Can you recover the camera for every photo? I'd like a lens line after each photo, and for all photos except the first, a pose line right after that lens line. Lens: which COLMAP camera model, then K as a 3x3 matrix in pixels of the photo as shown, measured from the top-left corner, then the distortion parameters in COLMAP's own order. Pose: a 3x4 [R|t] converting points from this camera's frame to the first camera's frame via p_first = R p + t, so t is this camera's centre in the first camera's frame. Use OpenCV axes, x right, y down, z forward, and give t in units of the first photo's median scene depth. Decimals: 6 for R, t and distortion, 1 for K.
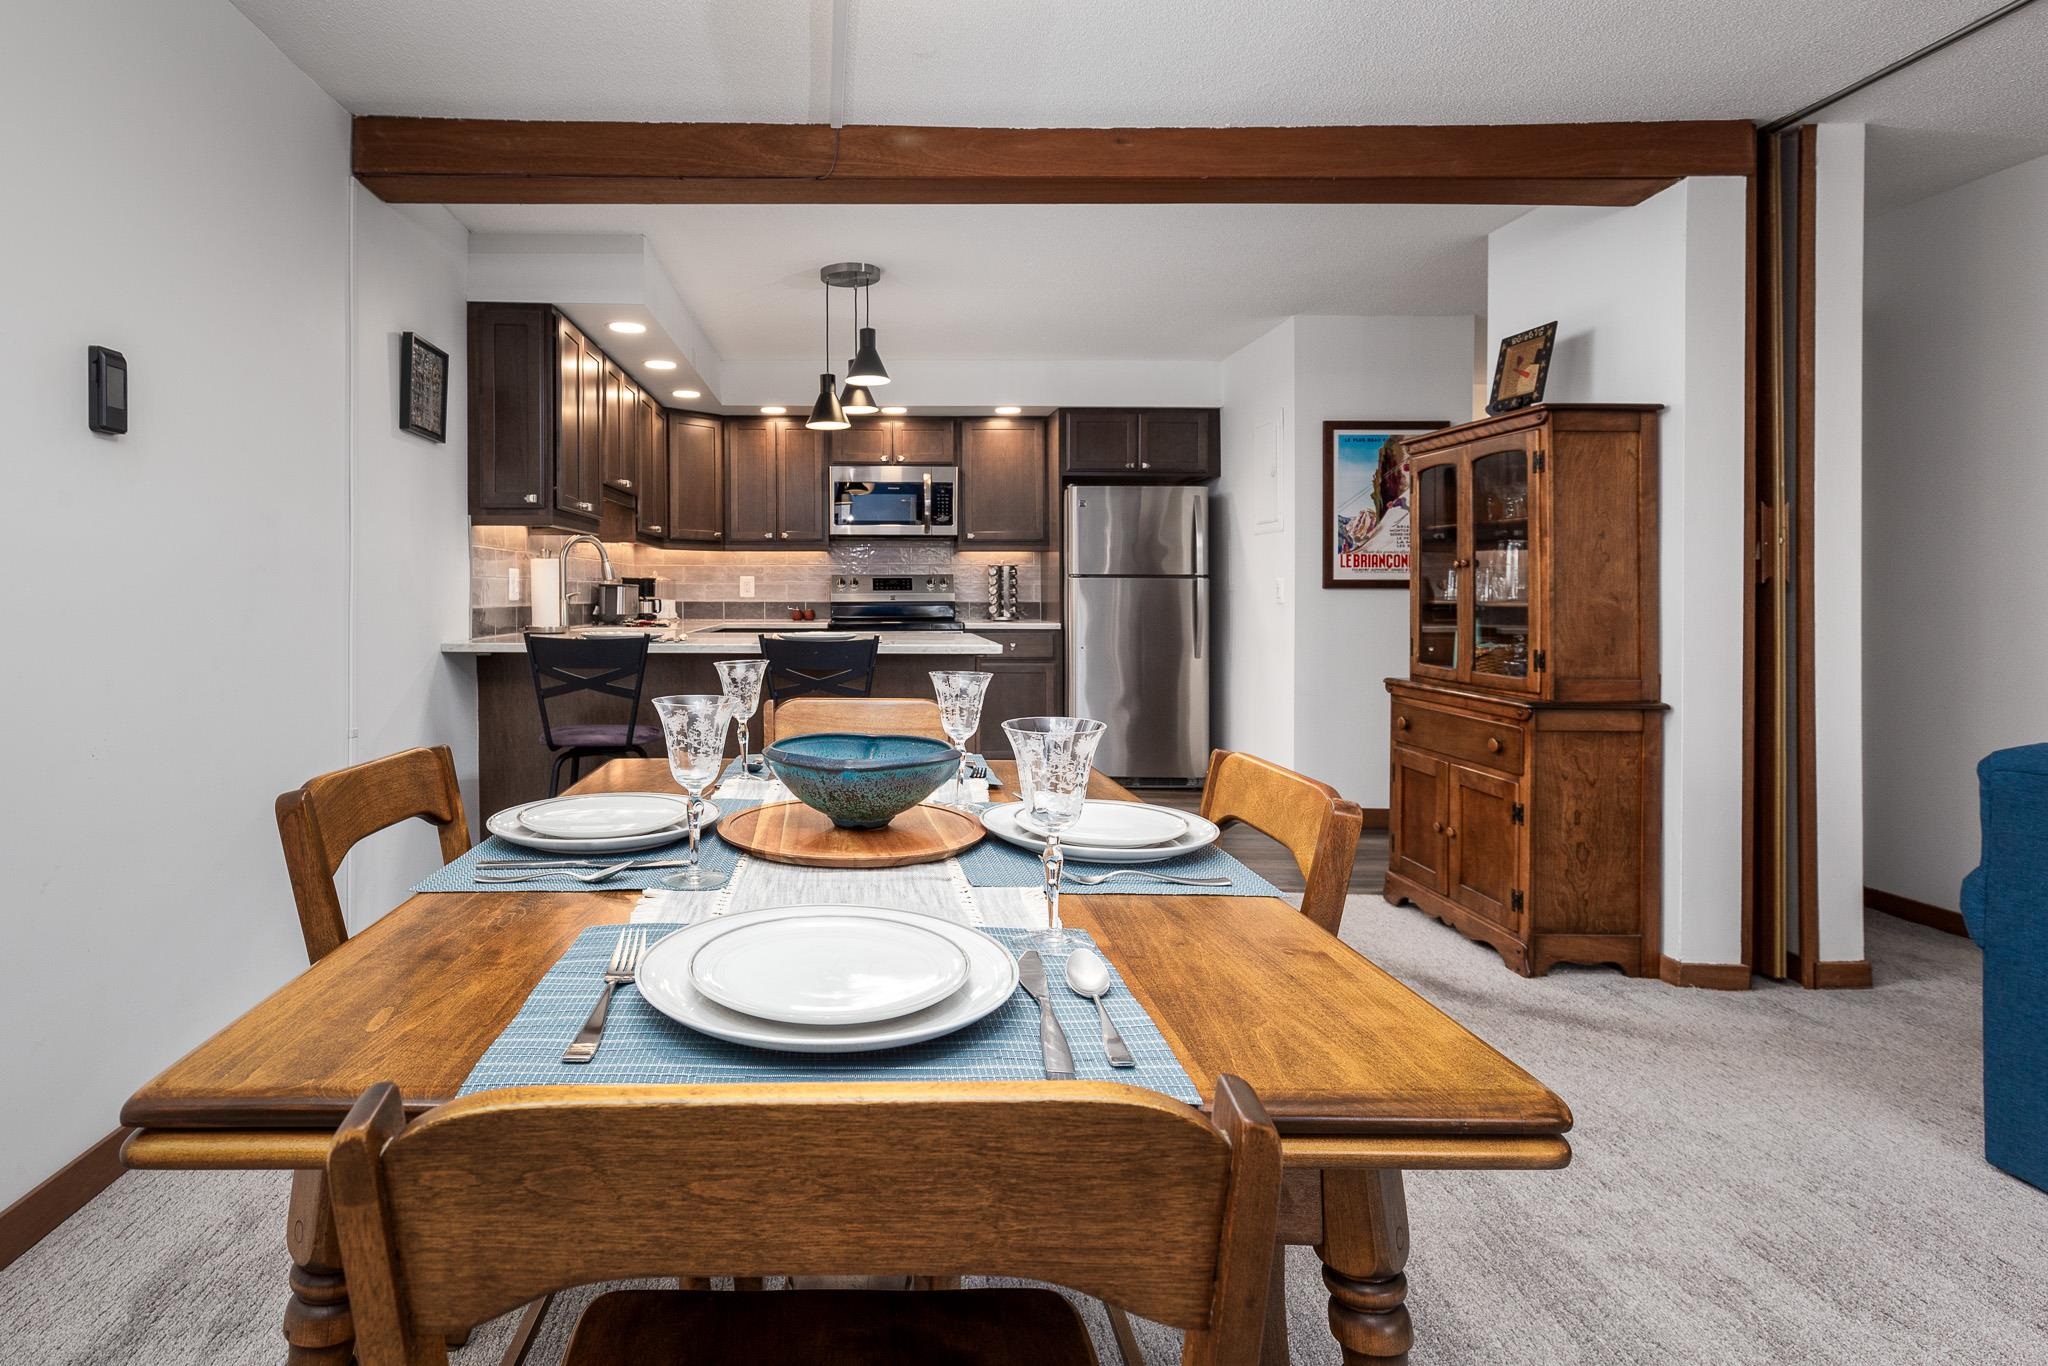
lens RADIAL K [[1058.0, 0, 847.9], [0, 1058.0, 600.1], [0, 0, 1]] dist [-0.004647, -0.001389]
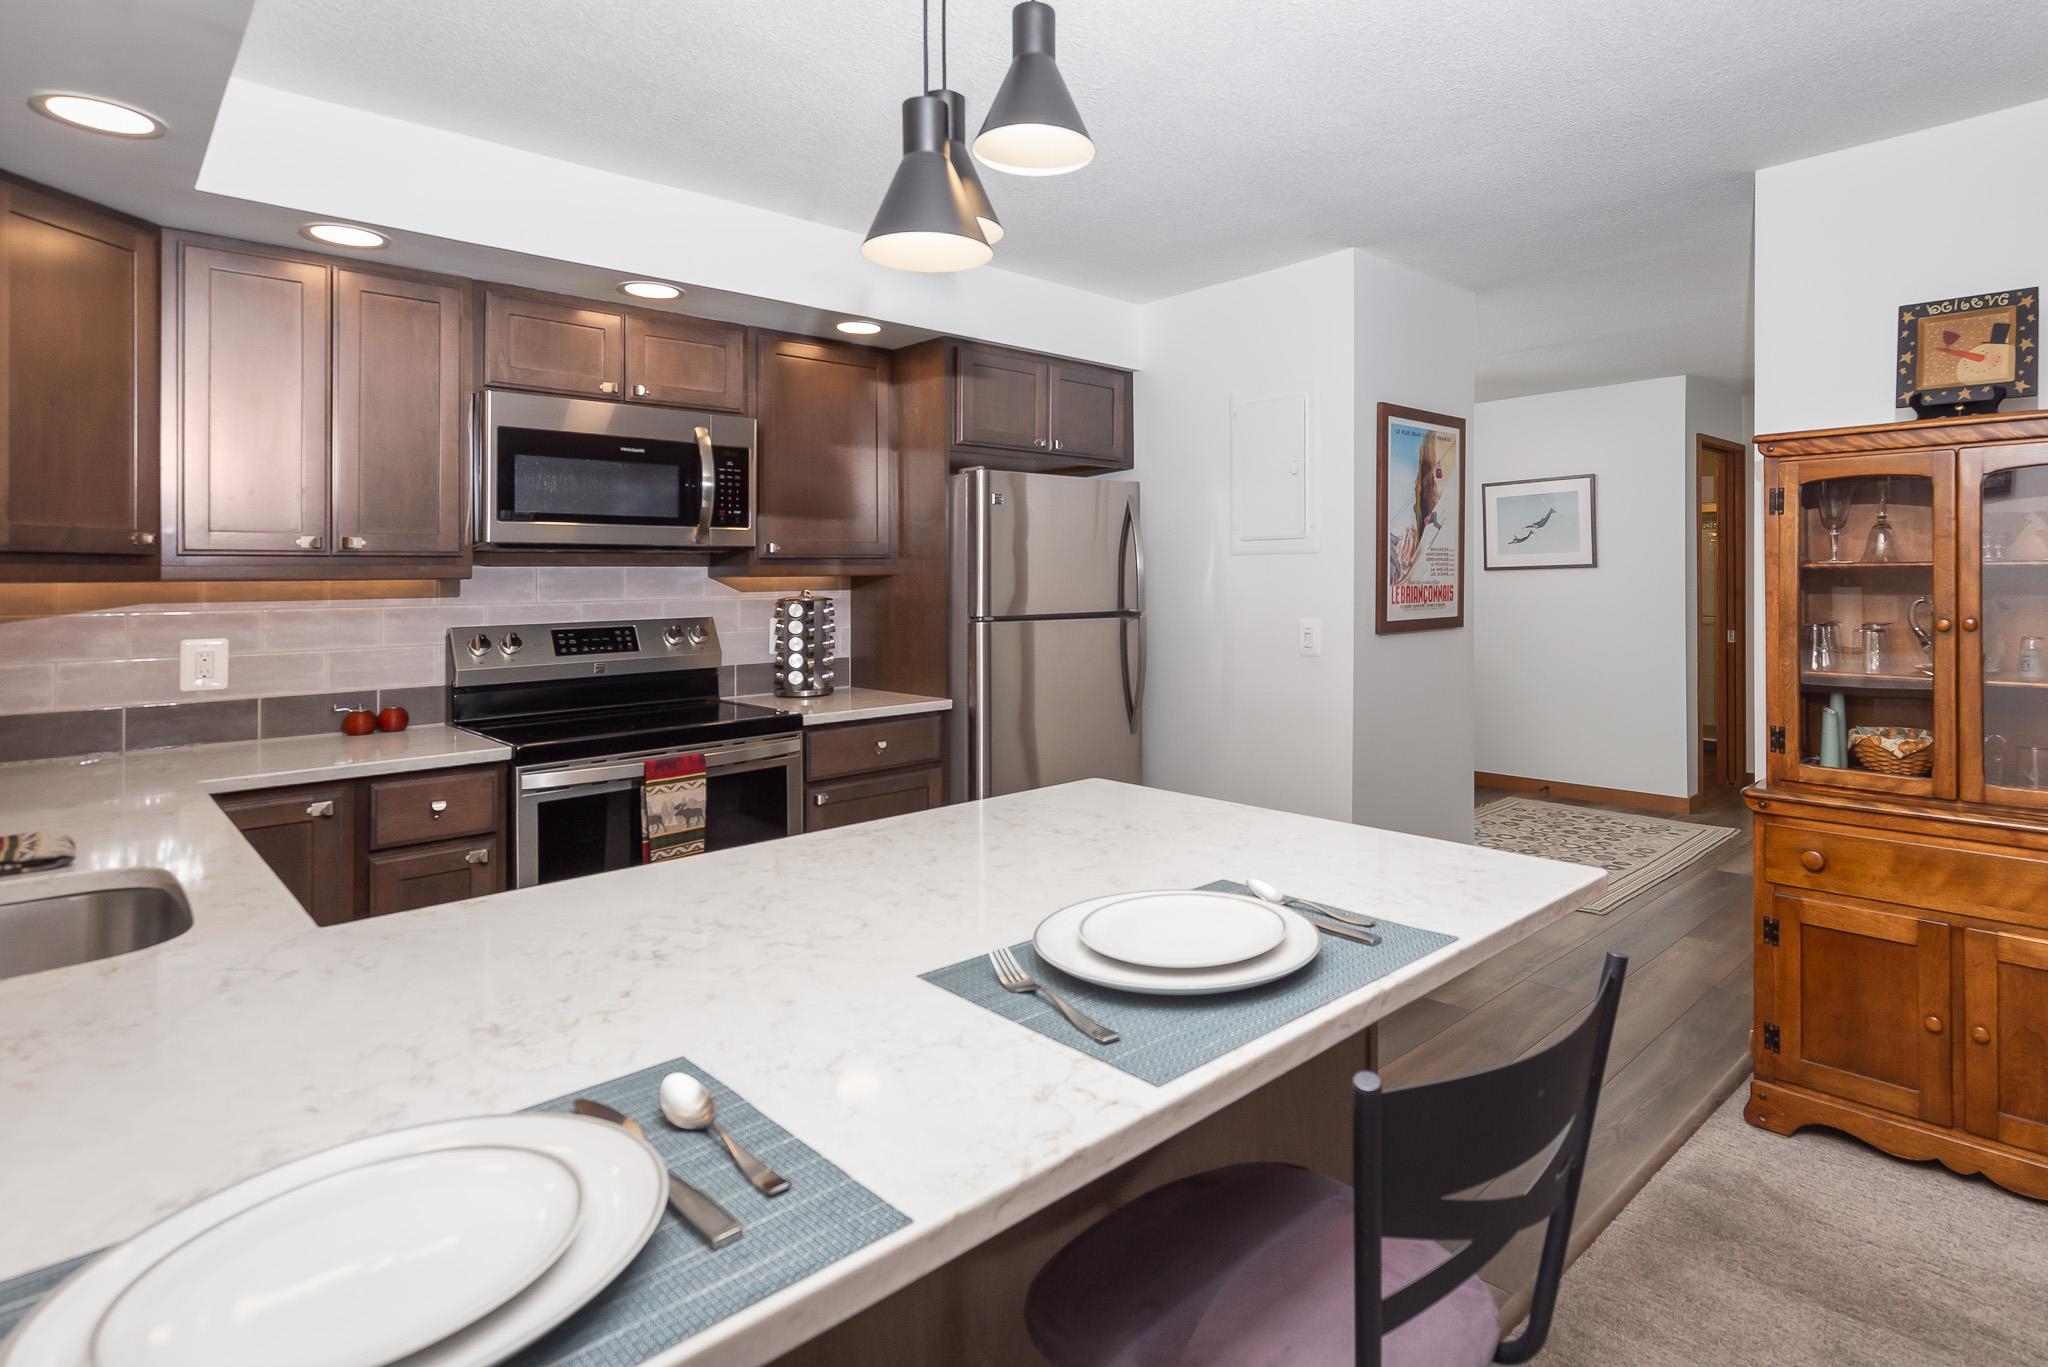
lens RADIAL K [[1061.0, 0, 1126.0], [0, 1061.0, 568.4], [0, 0, 1]] dist [0.000798, 0.000265]
pose [[0.698210, -0.002978, 0.715887, -0.187683], [0.020309, 0.999671, -0.015649, -0.048226], [-0.715605, 0.025465, 0.698041, 0.621503]]
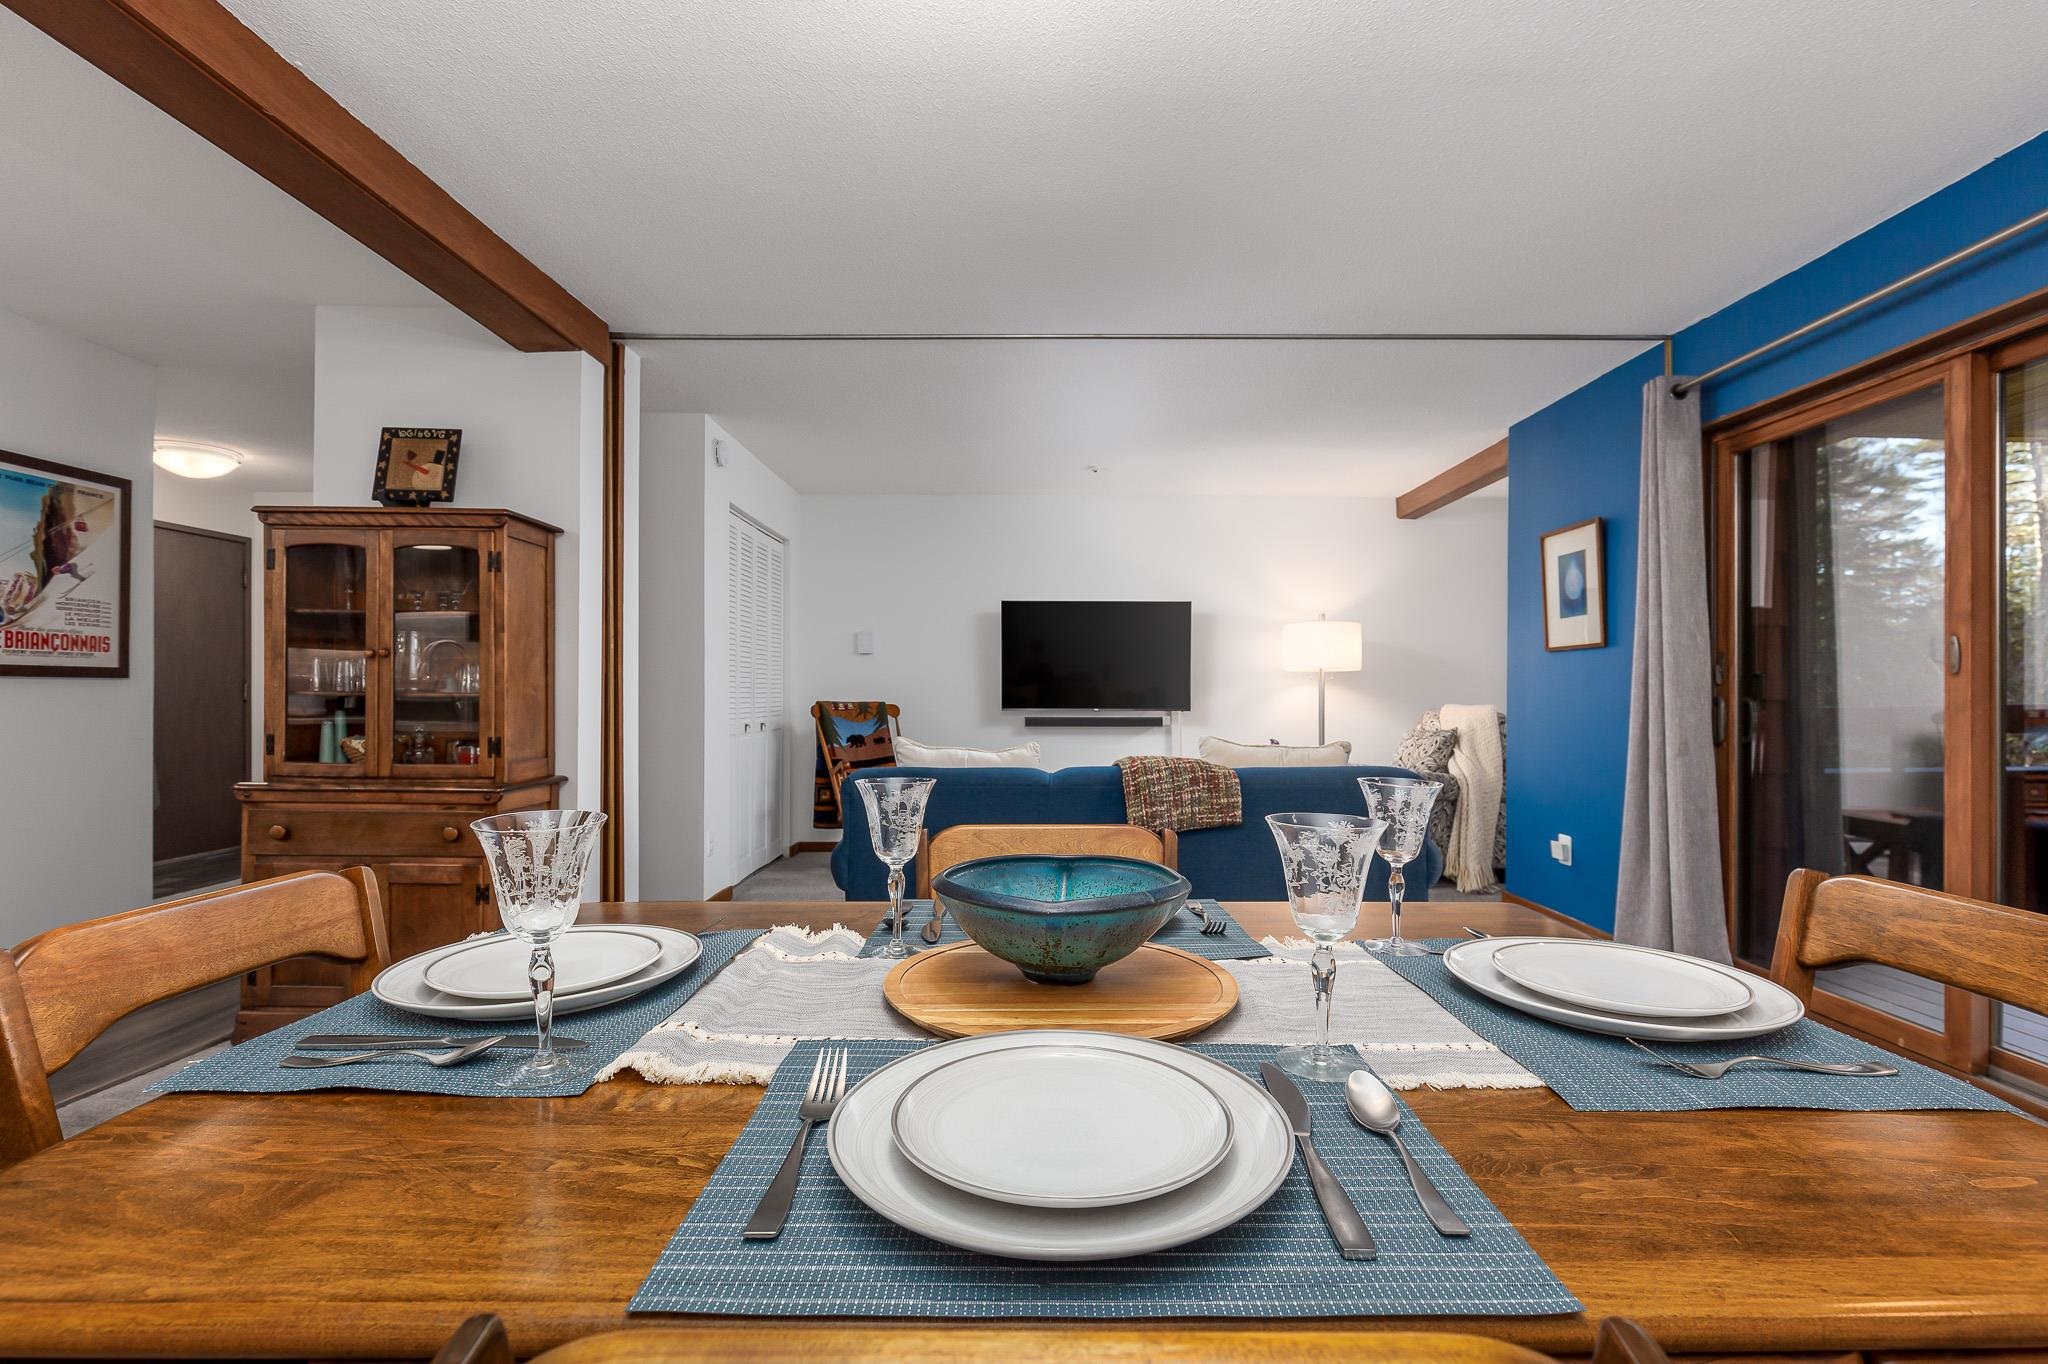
lens RADIAL K [[941.0, 0, 1036.8], [0, 941.0, 699.3], [0, 0, 1]] dist [-0.000432, 0.000257]
pose [[-0.008117, -0.009771, 0.999919, -0.190902], [0.003470, 0.999946, 0.009800, 0.001125], [-0.999961, 0.003549, -0.008083, 0.279805]]
